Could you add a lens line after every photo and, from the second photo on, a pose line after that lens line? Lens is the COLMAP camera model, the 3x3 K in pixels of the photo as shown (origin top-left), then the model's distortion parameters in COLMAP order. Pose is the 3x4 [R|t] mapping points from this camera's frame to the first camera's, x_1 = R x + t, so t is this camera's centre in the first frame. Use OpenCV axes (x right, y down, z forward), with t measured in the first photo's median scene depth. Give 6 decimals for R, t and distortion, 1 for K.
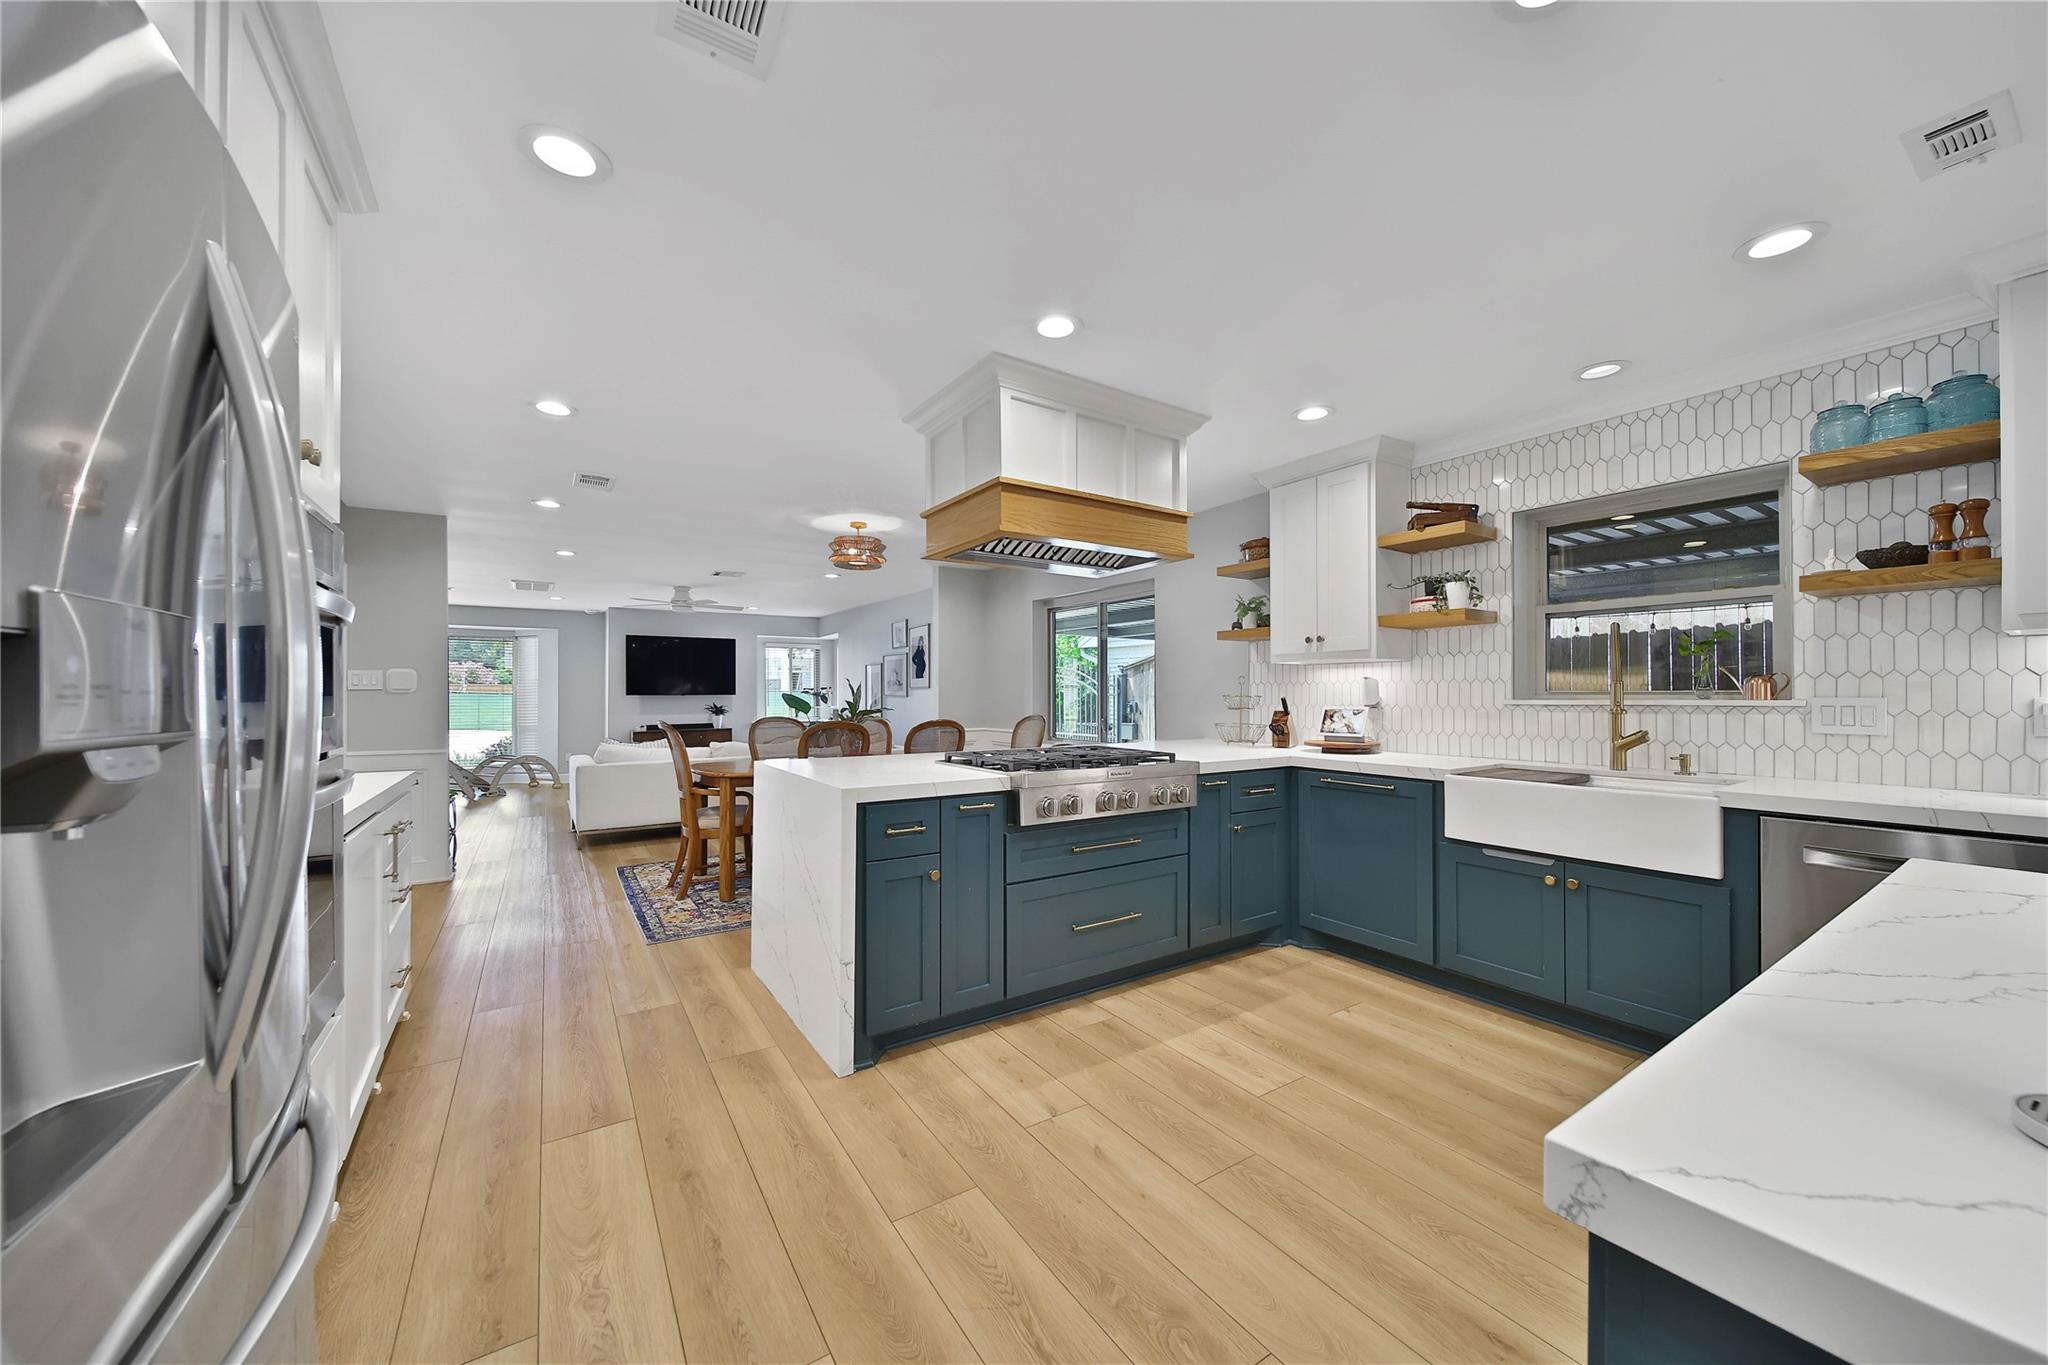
lens RADIAL K [[755.0, 0, 1021.1], [0, 755.0, 691.1], [0, 0, 1]] dist [0.000569, 0.000002]
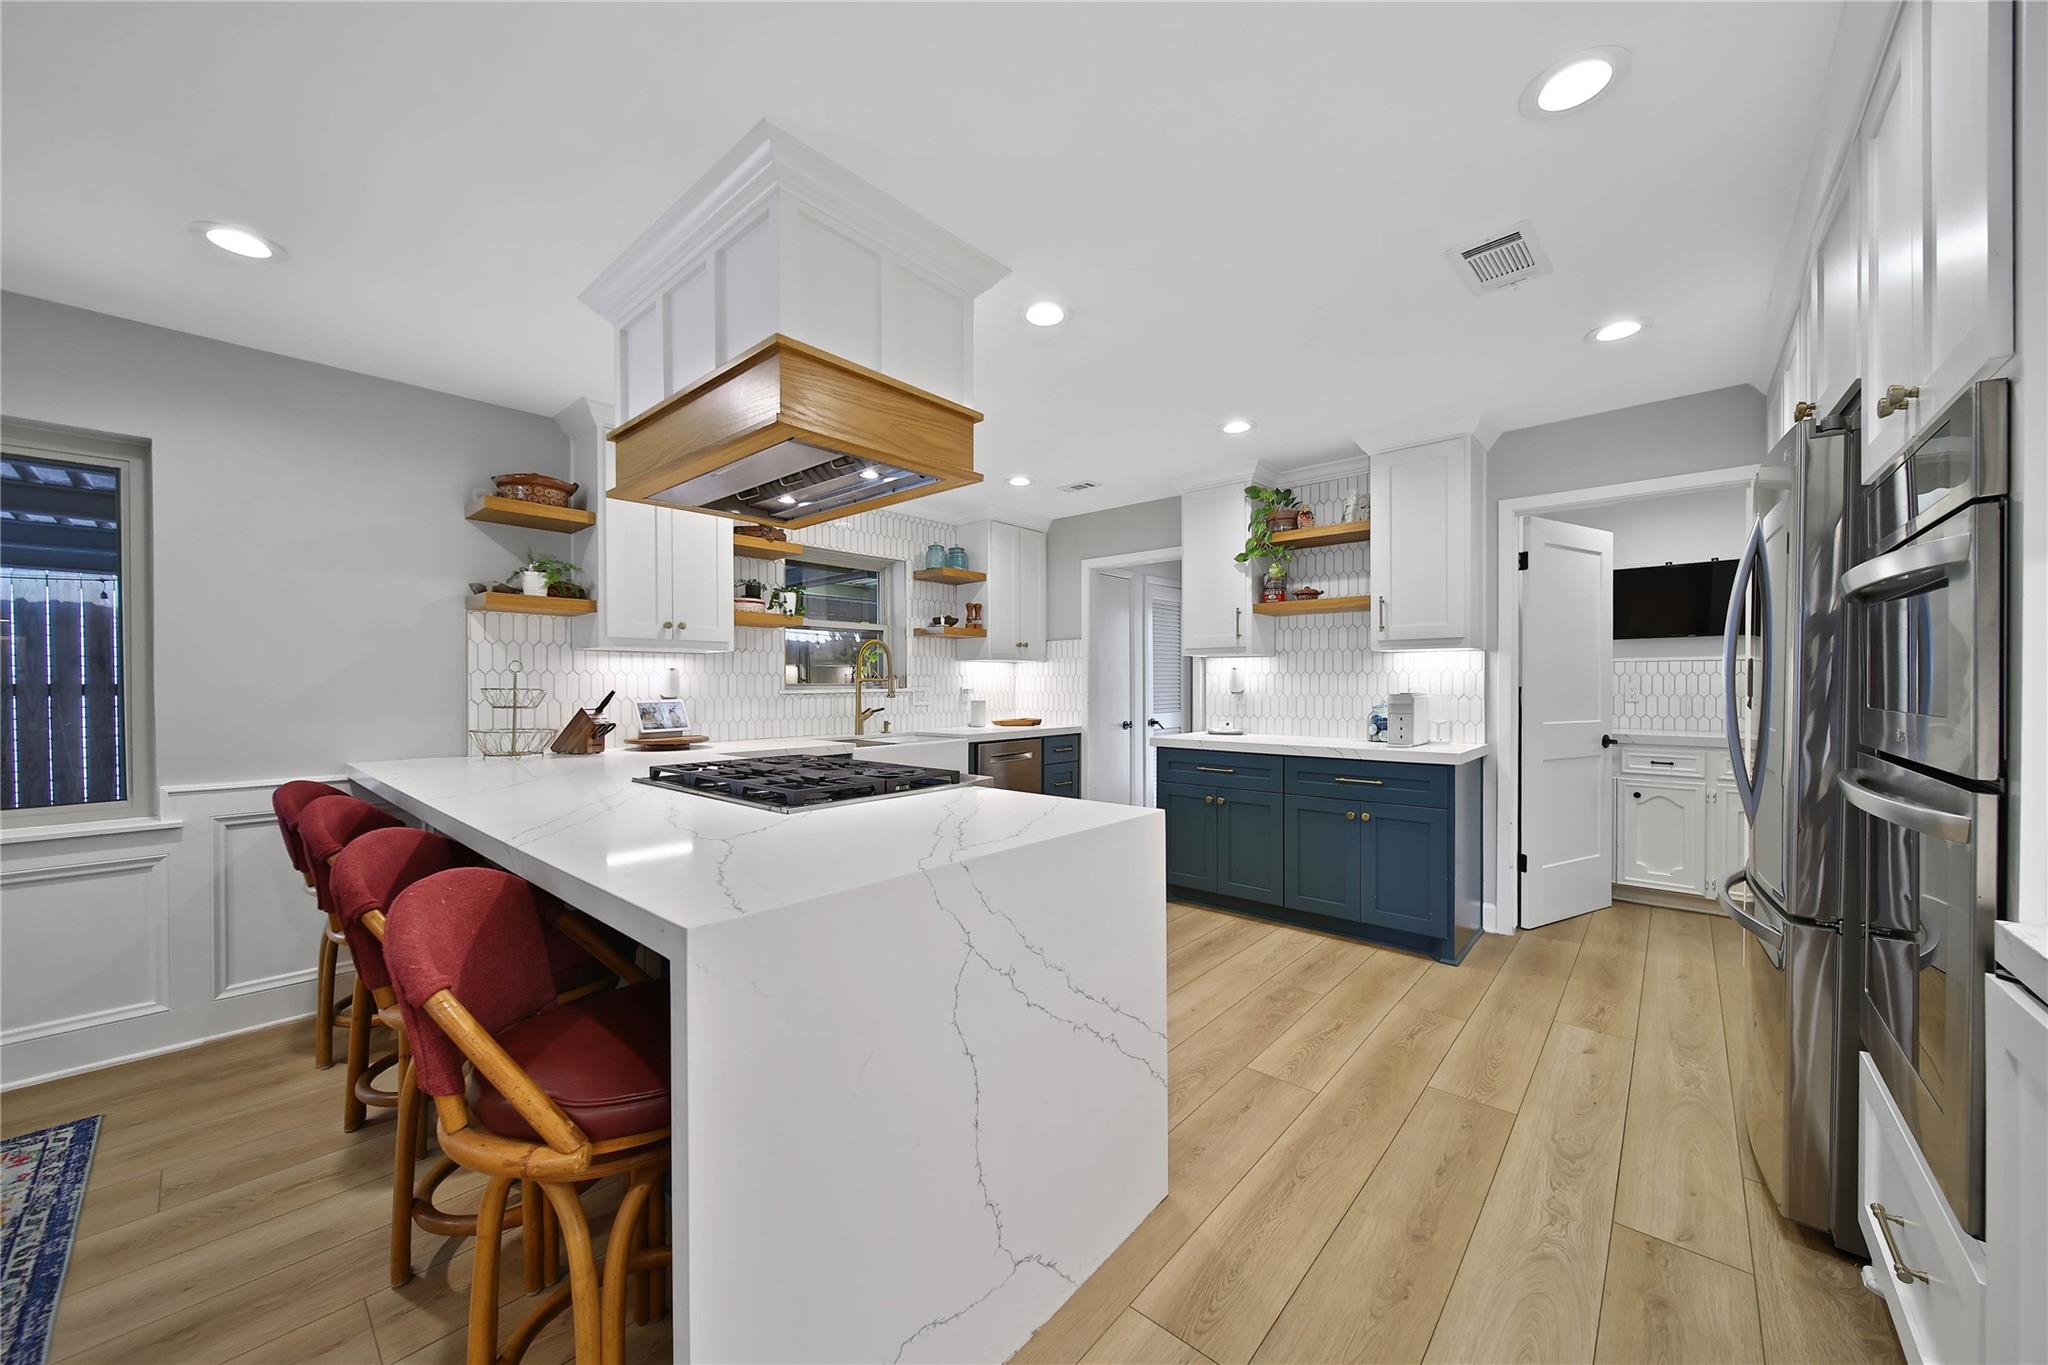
lens RADIAL K [[728.6, 0, 1024.1], [0, 728.6, 689.7], [0, 0, 1]] dist [-0.000755, -0.000344]
pose [[-0.275188, -0.005939, 0.961372, -0.740286], [-0.000481, 0.999982, 0.006040, 0.003447], [-0.961390, 0.001200, -0.275186, 1.102538]]
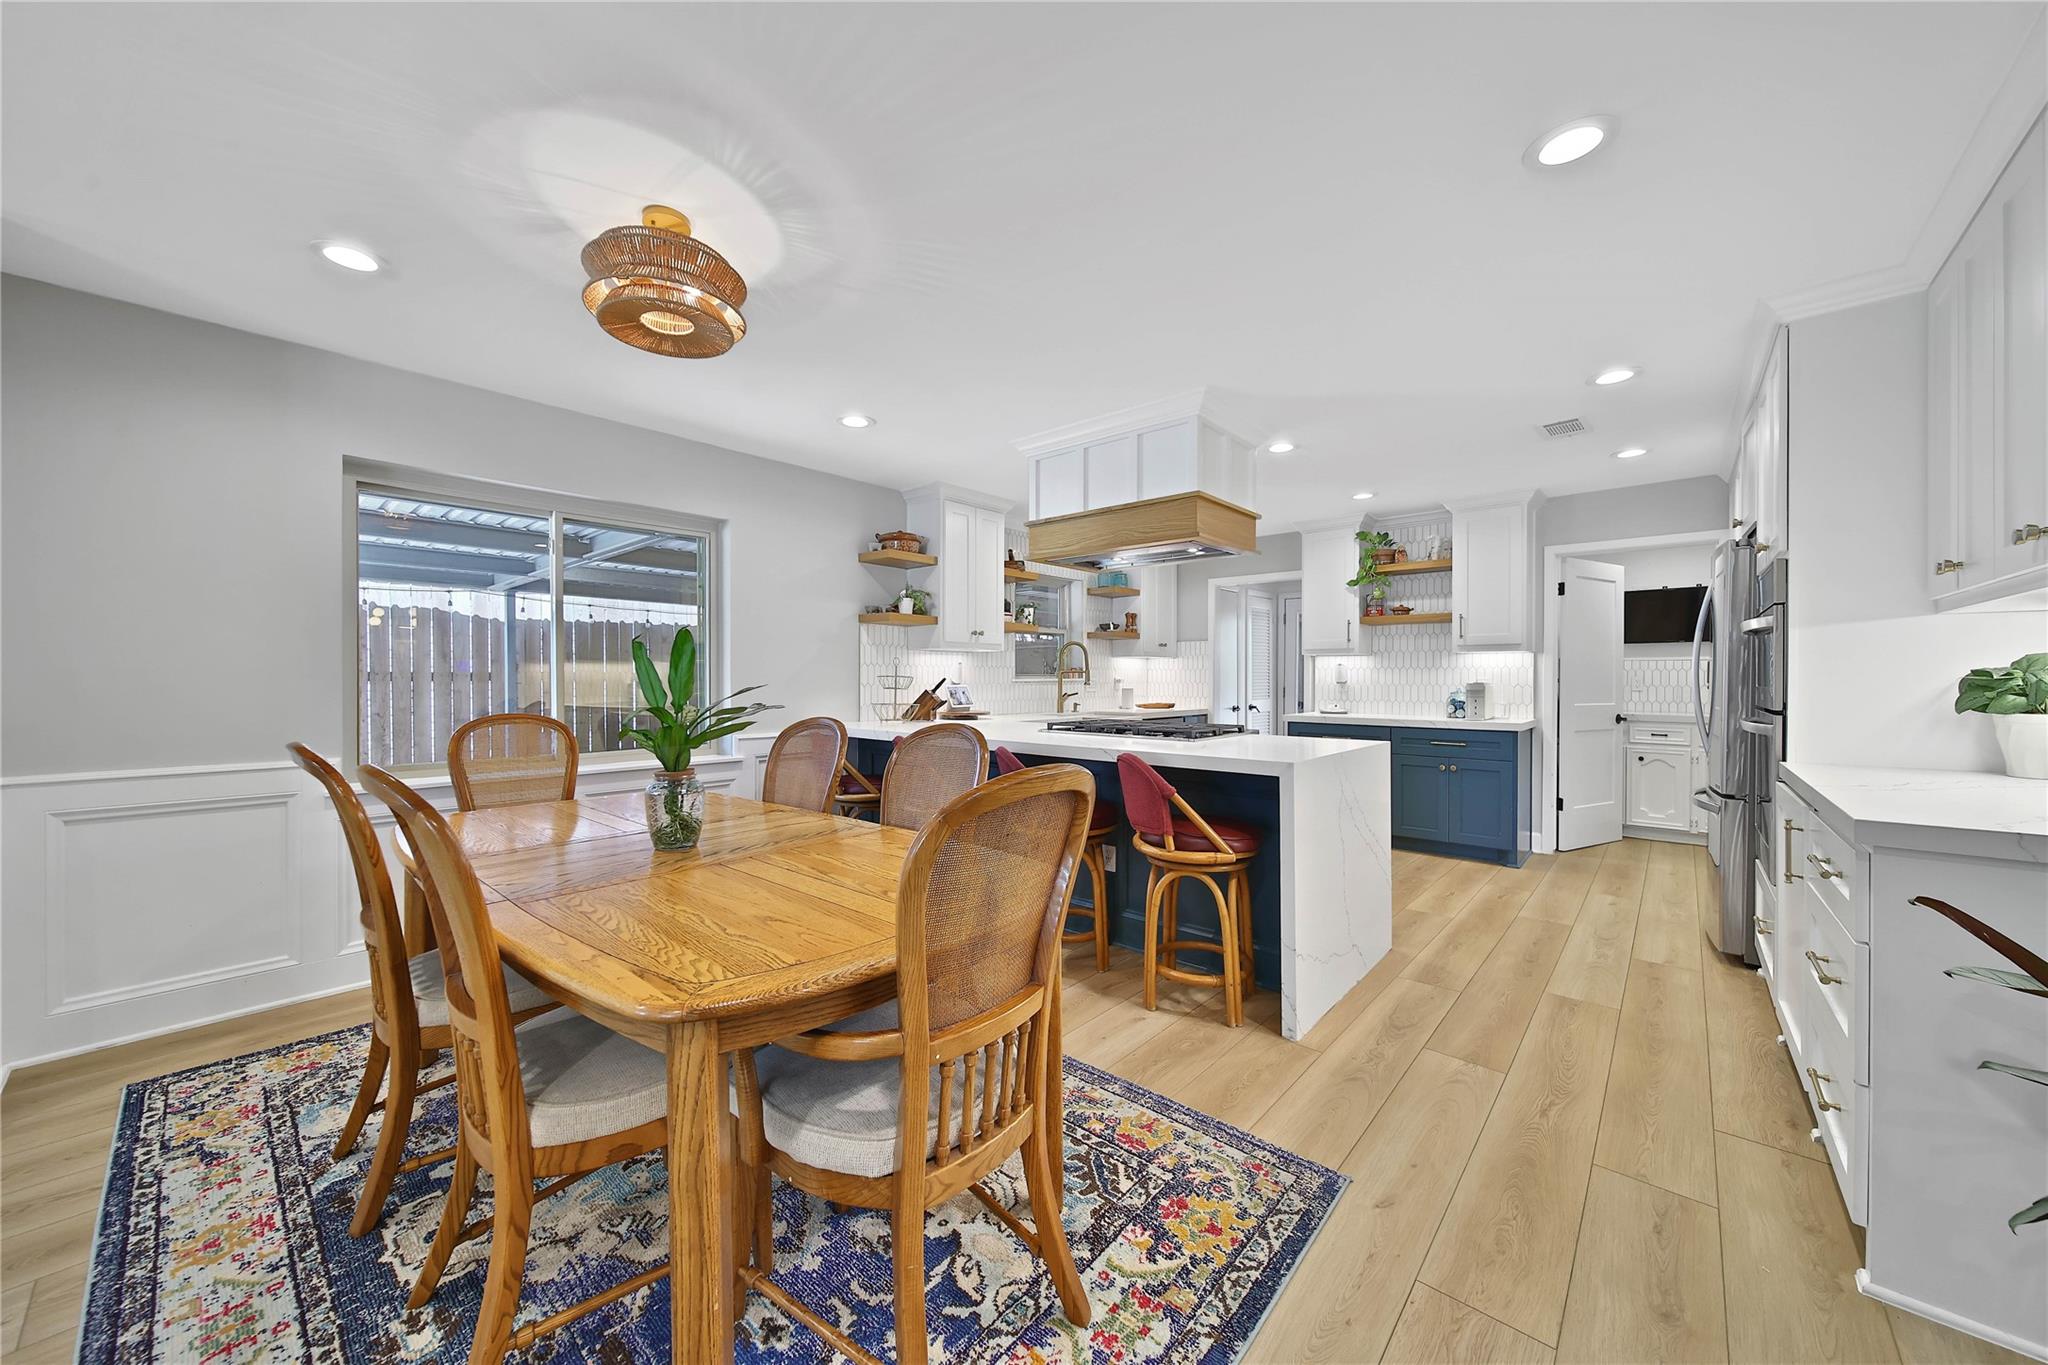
lens RADIAL K [[735.8, 0, 1024.0], [0, 735.8, 682.5], [0, 0, 1]] dist [-0.001054, -0.000202]
pose [[-0.279354, -0.005997, 0.960170, -1.119931], [-0.005009, 0.999976, 0.004789, 0.013392], [-0.960175, -0.003472, -0.279377, 1.680580]]
